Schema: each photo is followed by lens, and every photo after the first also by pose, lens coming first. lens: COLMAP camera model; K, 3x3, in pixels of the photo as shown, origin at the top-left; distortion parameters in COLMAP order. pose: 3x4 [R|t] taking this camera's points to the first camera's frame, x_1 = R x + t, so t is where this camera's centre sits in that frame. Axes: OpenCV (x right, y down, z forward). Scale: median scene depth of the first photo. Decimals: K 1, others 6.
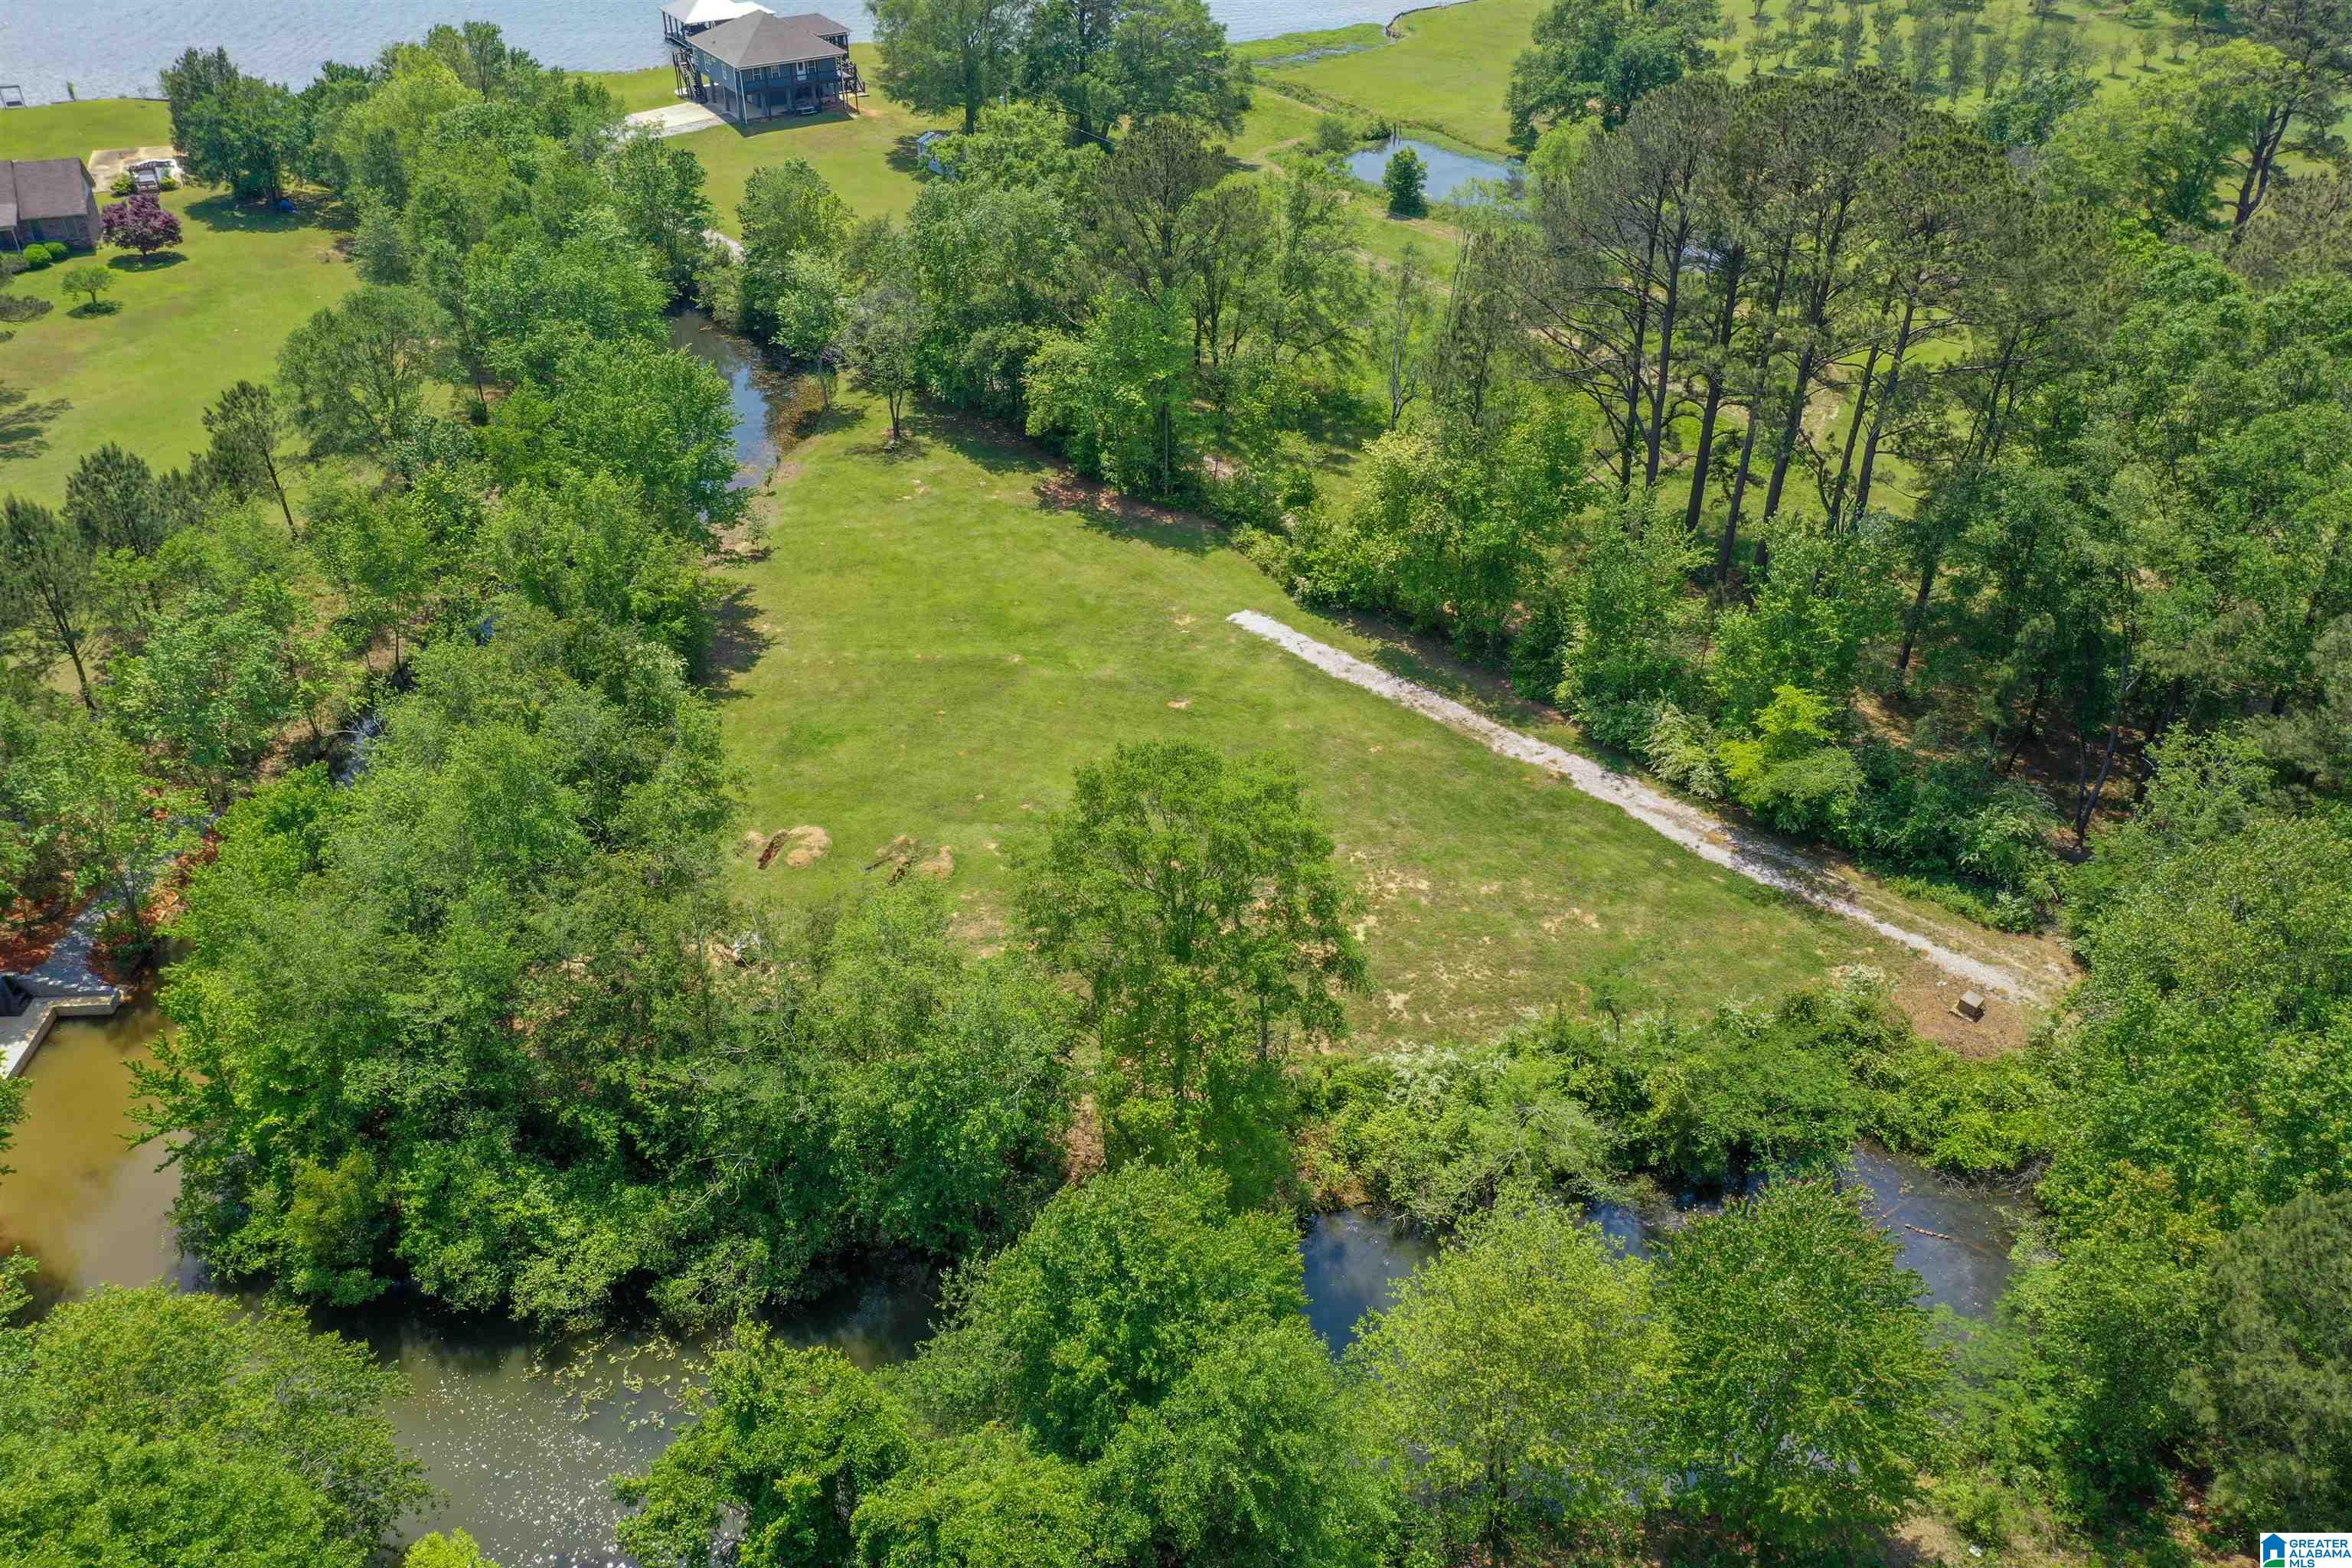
lens RADIAL K [[1864.2, 0, 1185.8], [0, 1864.2, 776.0], [0, 0, 1]] dist [0.028279, -0.018326]
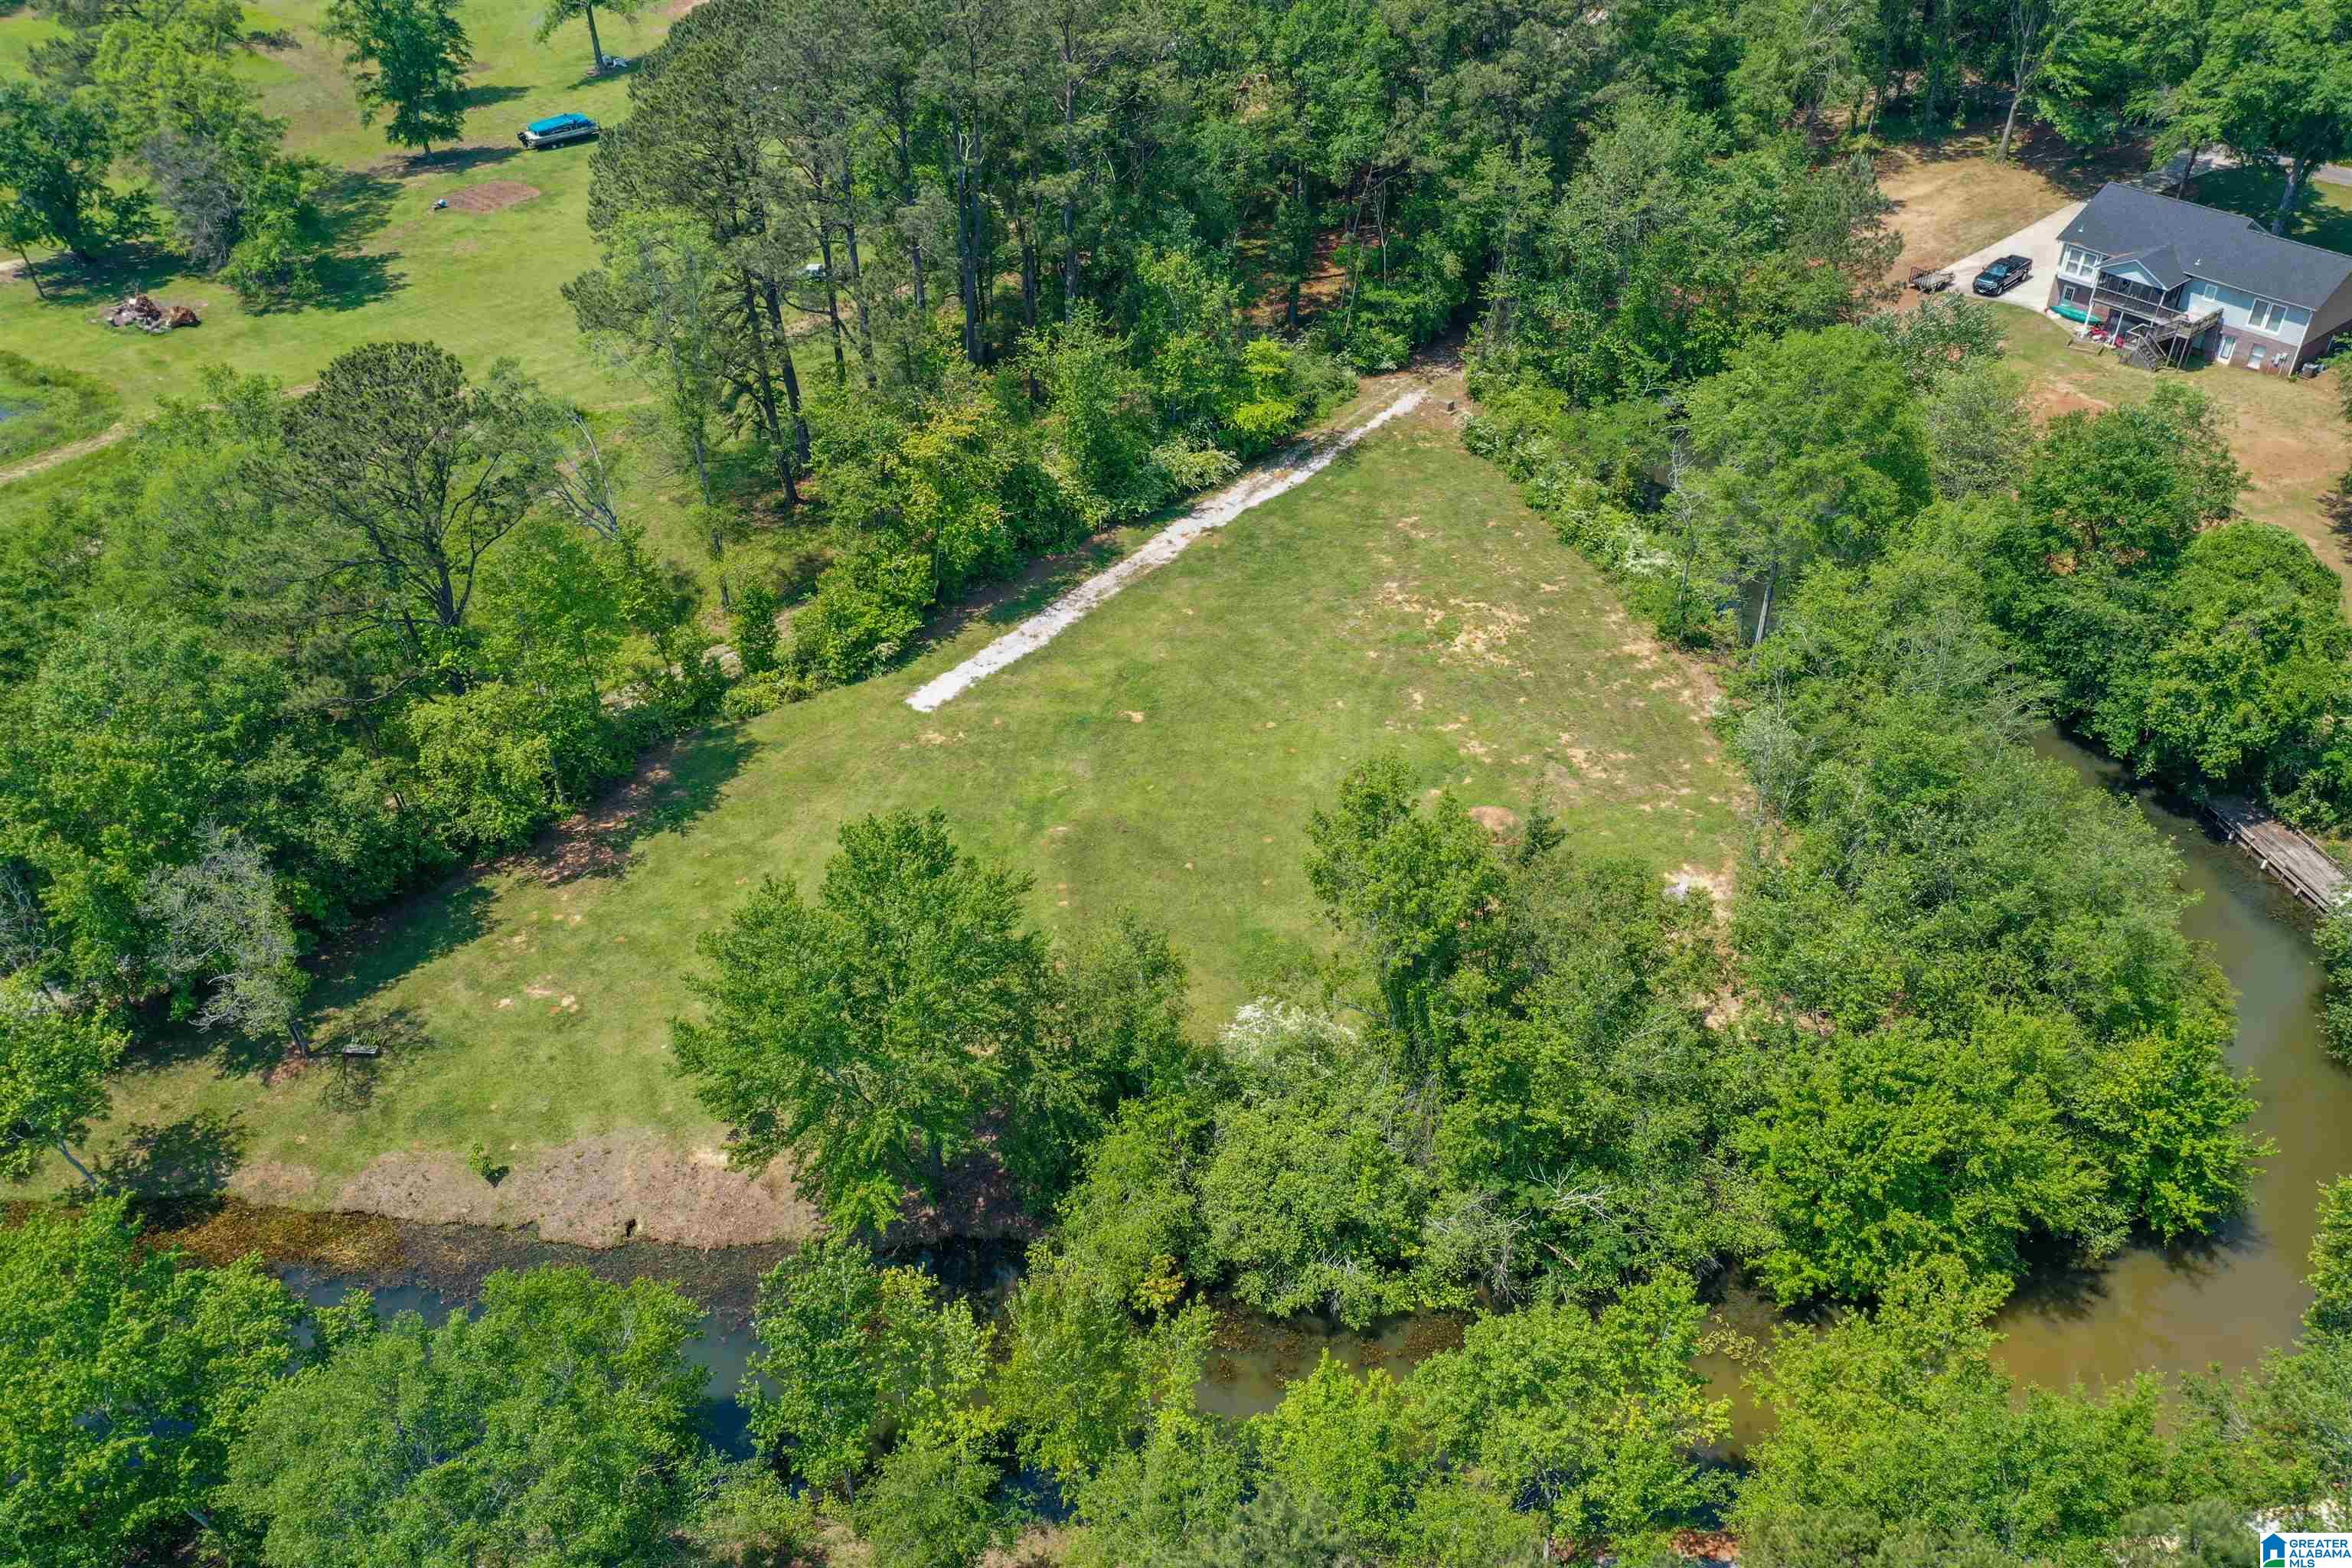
lens RADIAL K [[1864.2, 0, 1173.0], [0, 1864.2, 776.2], [0, 0, 1]] dist [0.028279, -0.018326]
pose [[-0.117886, -0.590039, 0.798722, -0.629586], [0.558506, 0.625662, 0.544627, -0.422821], [-0.821081, 0.510295, 0.255784, 0.601279]]
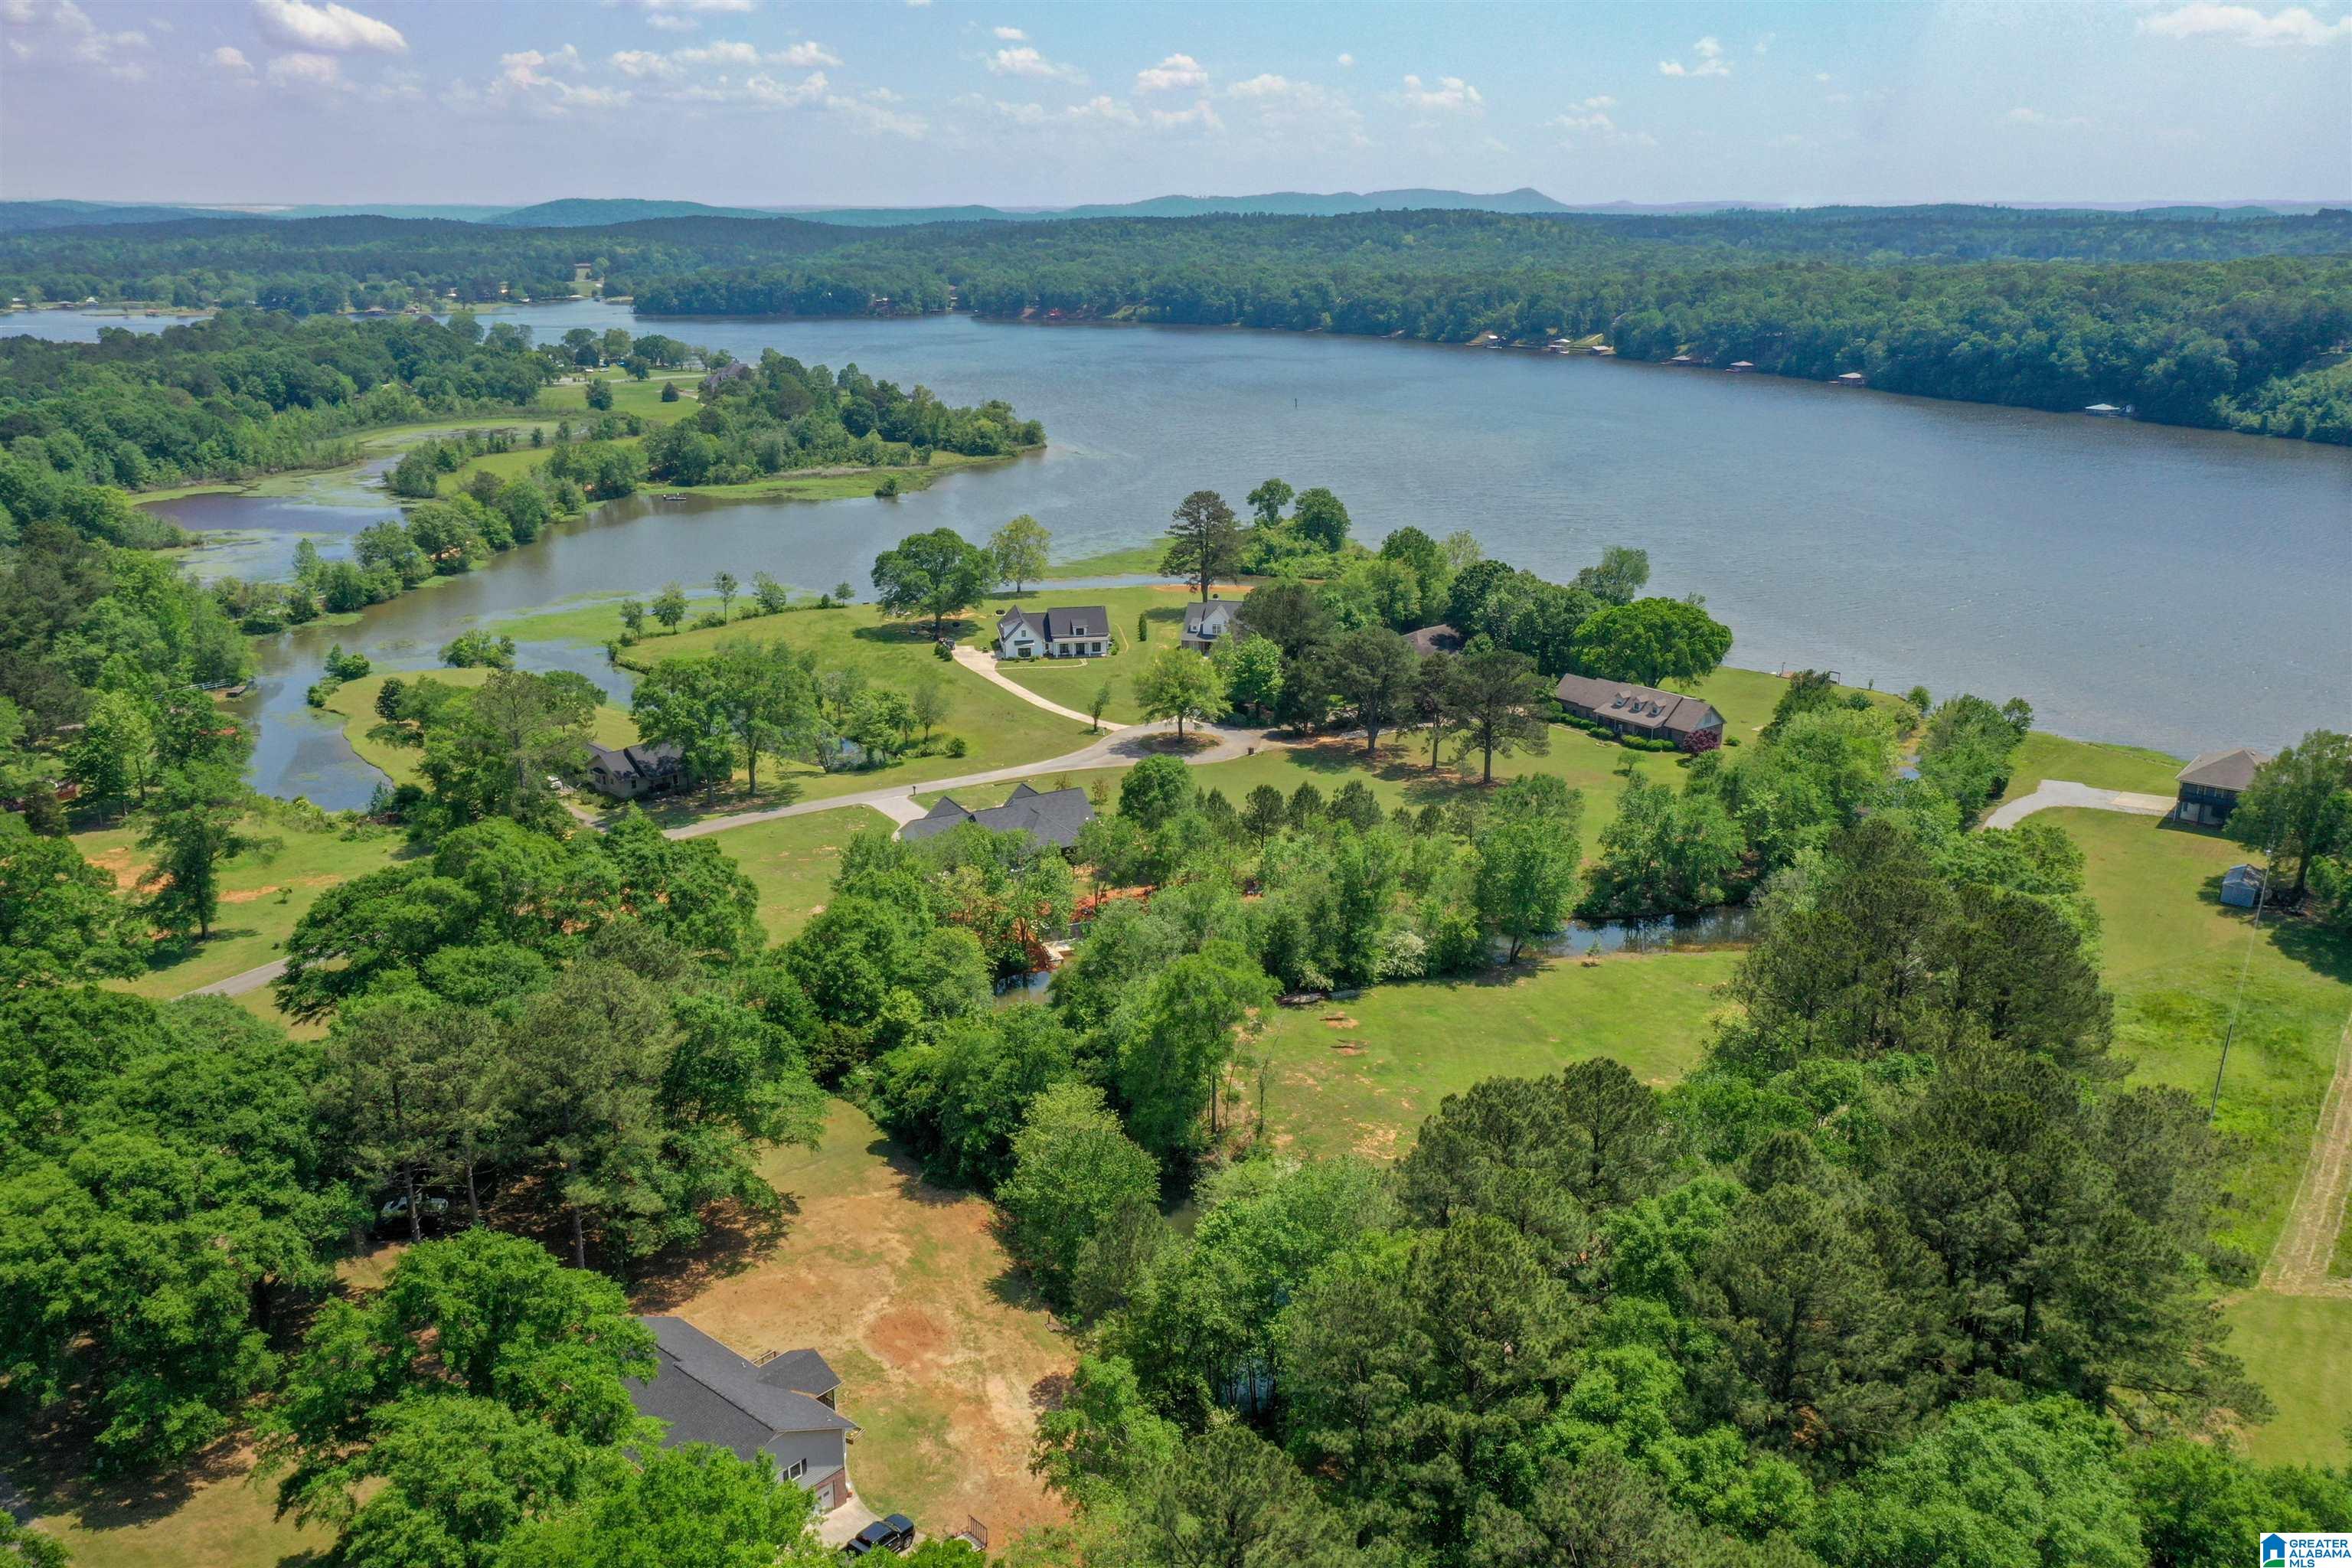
lens RADIAL K [[1864.2, 0, 1175.9], [0, 1864.2, 783.2], [0, 0, 1]] dist [0.028279, -0.018326]
pose [[0.294472, 0.271843, -0.916181, 1.097624], [-0.530568, 0.843872, 0.079856, -0.178366], [0.794848, 0.462581, 0.392728, -0.054970]]
